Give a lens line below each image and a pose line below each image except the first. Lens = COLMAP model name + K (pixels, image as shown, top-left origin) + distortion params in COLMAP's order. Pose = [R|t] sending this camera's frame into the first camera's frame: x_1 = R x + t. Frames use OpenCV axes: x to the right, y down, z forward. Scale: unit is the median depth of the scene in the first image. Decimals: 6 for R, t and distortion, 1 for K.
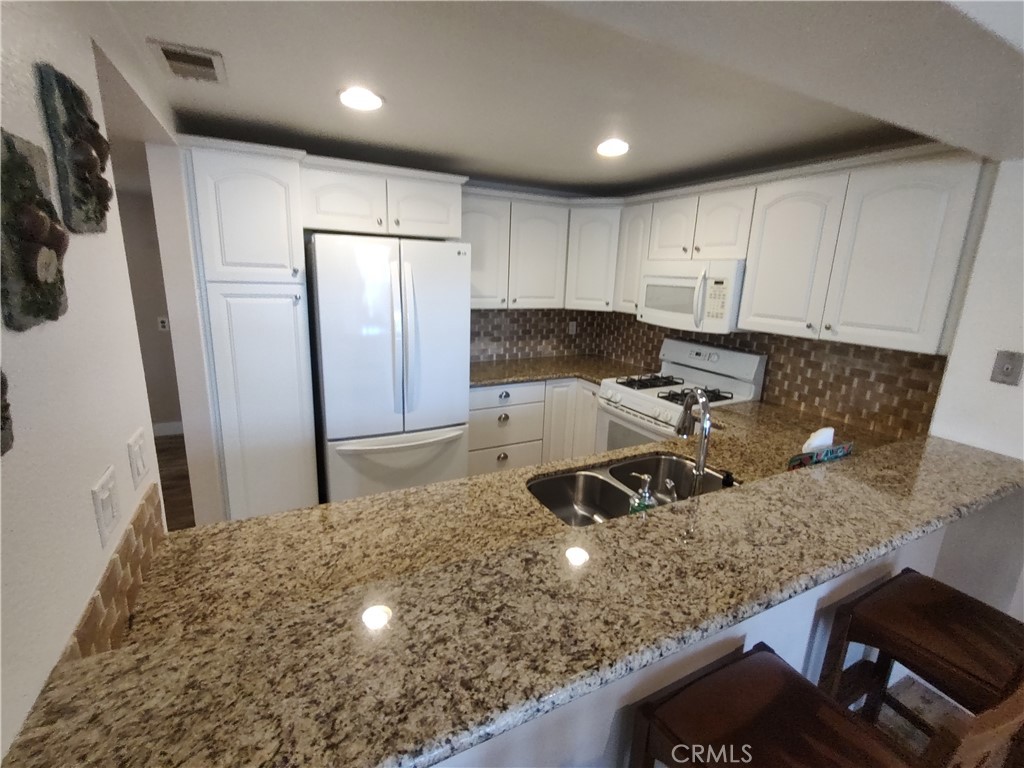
lens RADIAL K [[459.2, 0, 512.0], [0, 459.2, 379.1], [0, 0, 1]] dist [0.001330, -0.001747]
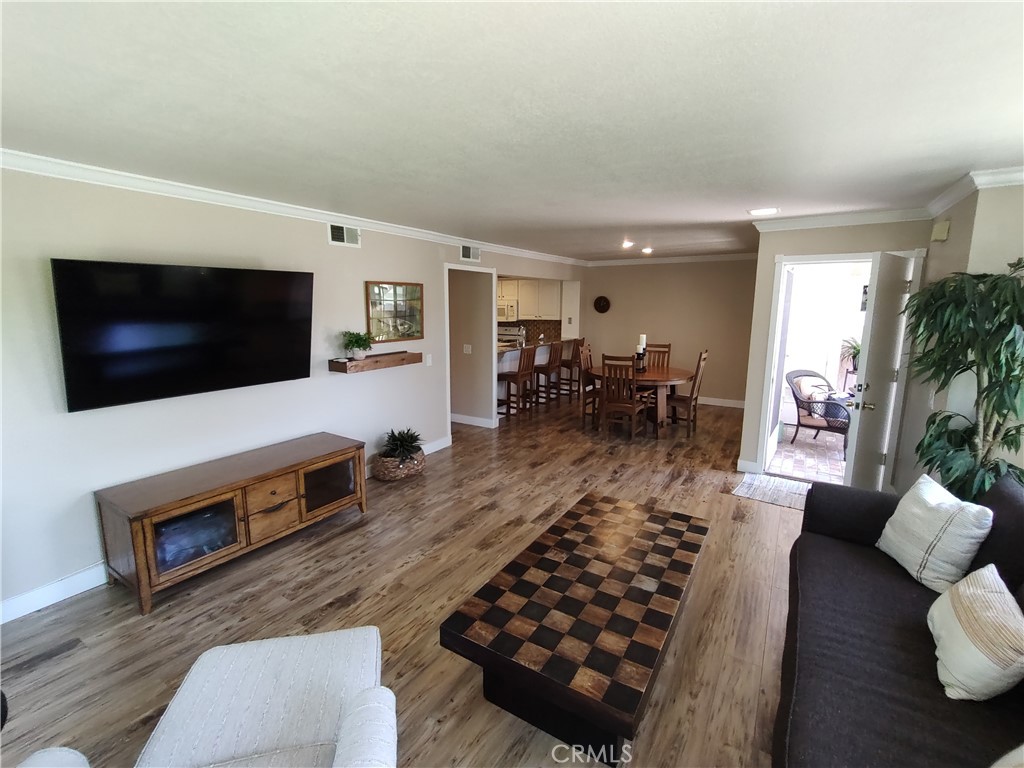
lens RADIAL K [[459.2, 0, 512.0], [0, 459.2, 379.1], [0, 0, 1]] dist [0.001330, -0.001747]
pose [[0.863213, -0.113410, 0.491936, -1.052251], [0.141056, 0.989813, -0.019325, 0.318977], [-0.484733, 0.086073, 0.870417, -1.573661]]
